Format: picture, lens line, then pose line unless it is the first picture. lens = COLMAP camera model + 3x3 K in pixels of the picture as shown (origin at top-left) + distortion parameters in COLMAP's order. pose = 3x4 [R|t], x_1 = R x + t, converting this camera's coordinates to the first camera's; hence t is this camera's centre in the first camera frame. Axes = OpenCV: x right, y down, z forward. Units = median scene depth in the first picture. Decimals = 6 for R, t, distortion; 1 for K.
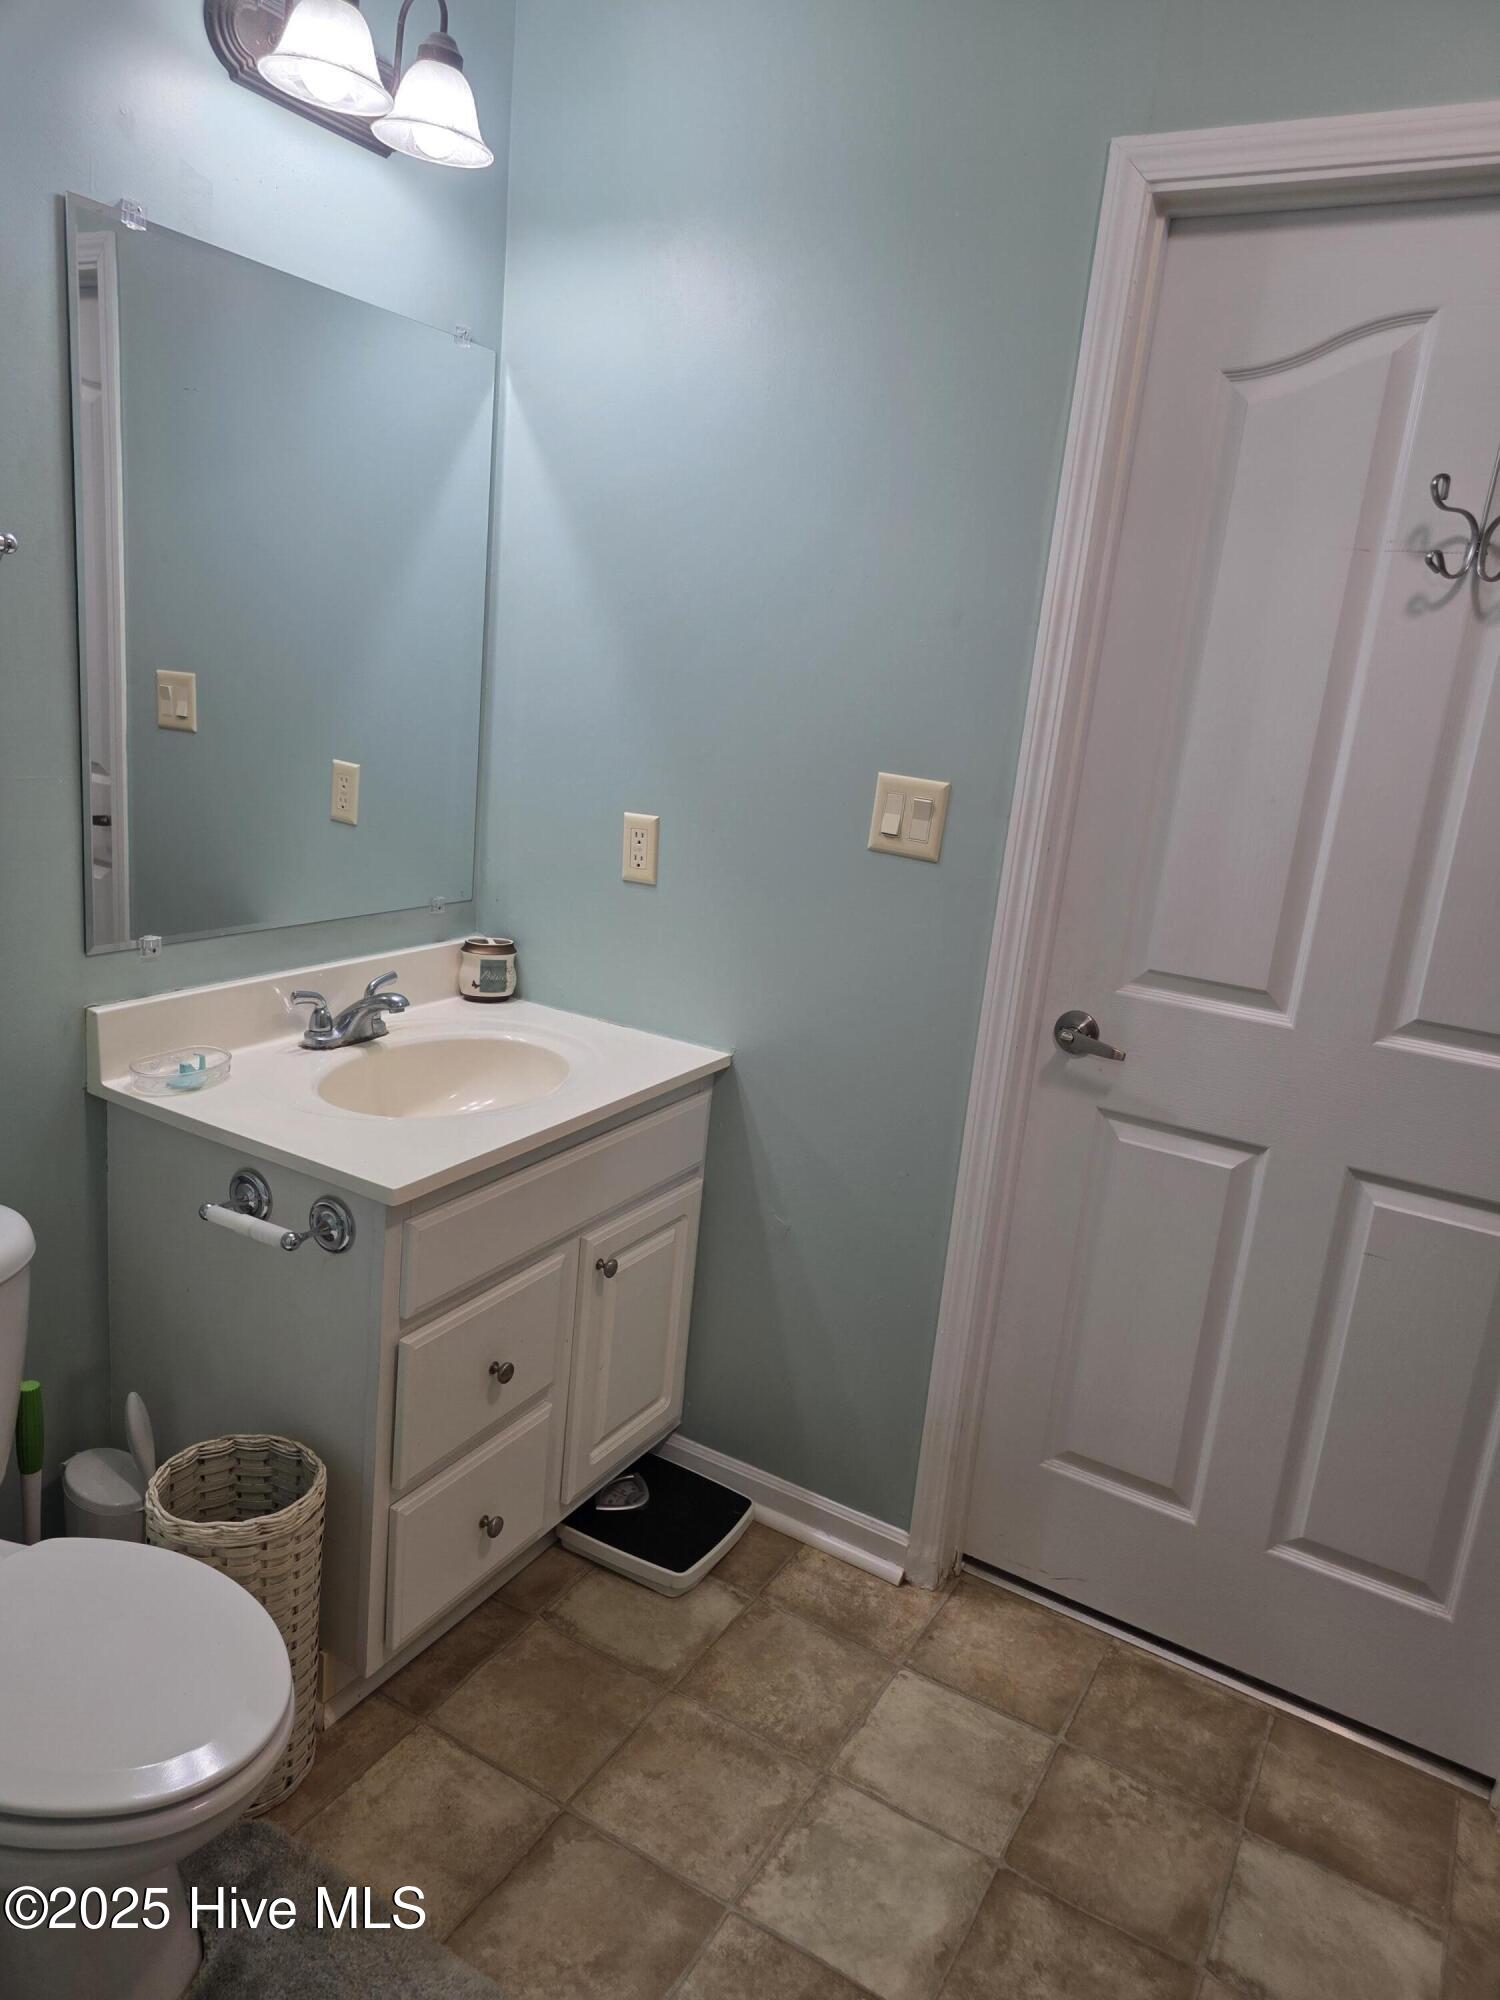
lens RADIAL K [[1334.5, 0, 750.0], [0, 1334.5, 1000.0], [0, 0, 1]] dist [0.000221, 0.001125]
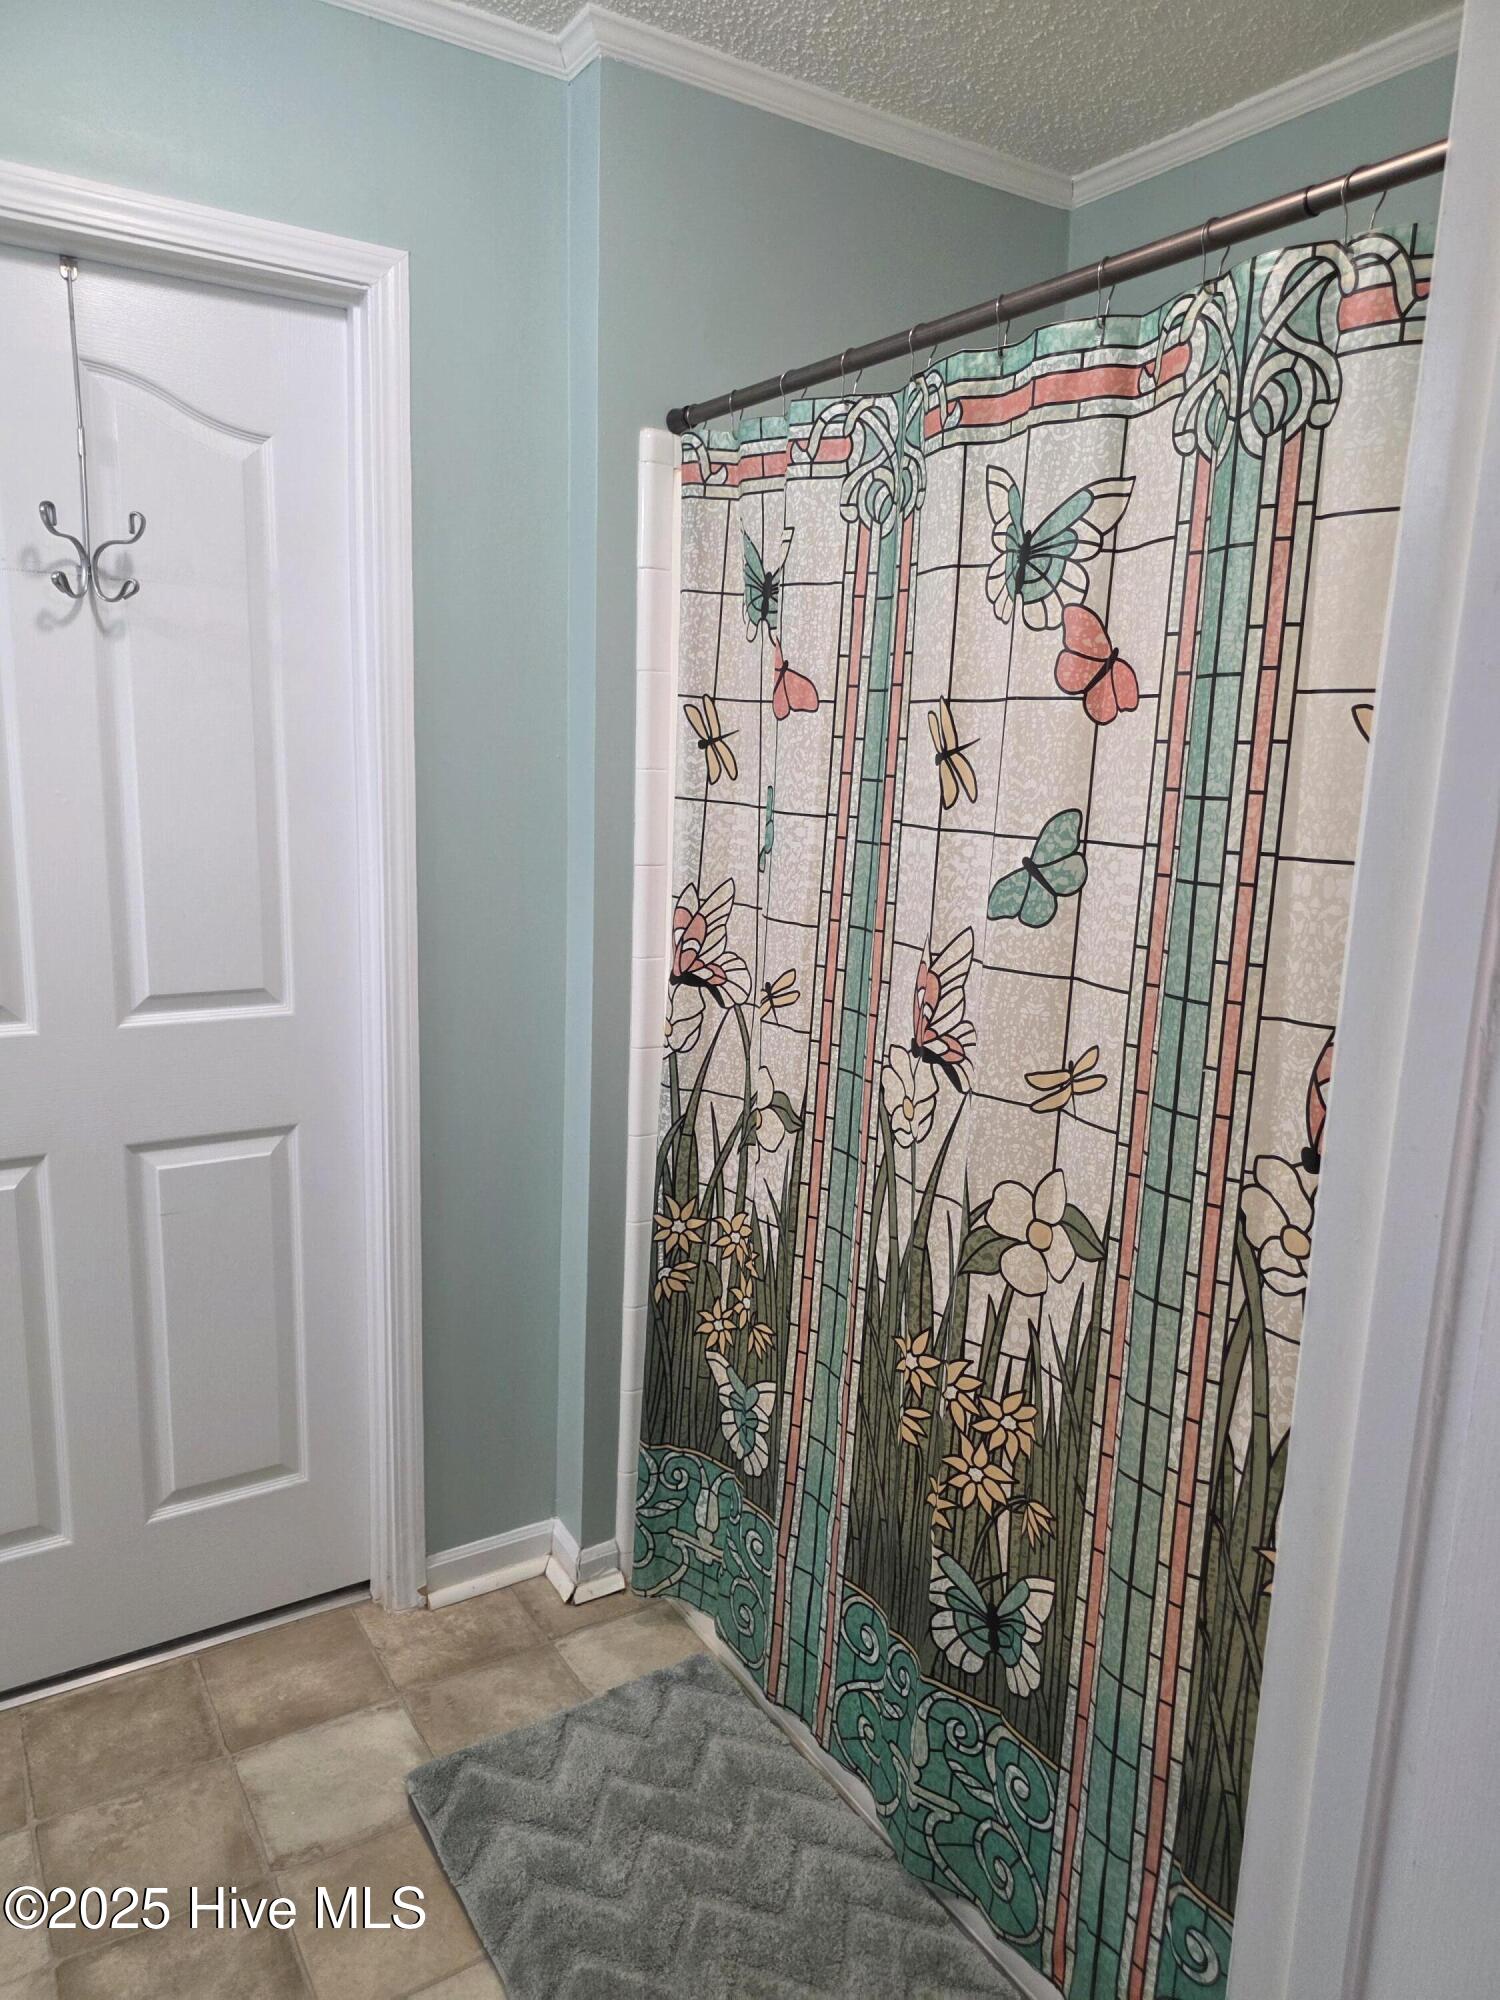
lens RADIAL K [[1356.8, 0, 750.0], [0, 1356.8, 1000.0], [0, 0, 1]] dist [-0.001495, -0.000631]
pose [[0.464006, -0.251276, 0.849446, -0.195415], [0.231547, 0.959990, 0.157495, -0.038421], [-0.855034, 0.123608, 0.503624, 0.010489]]
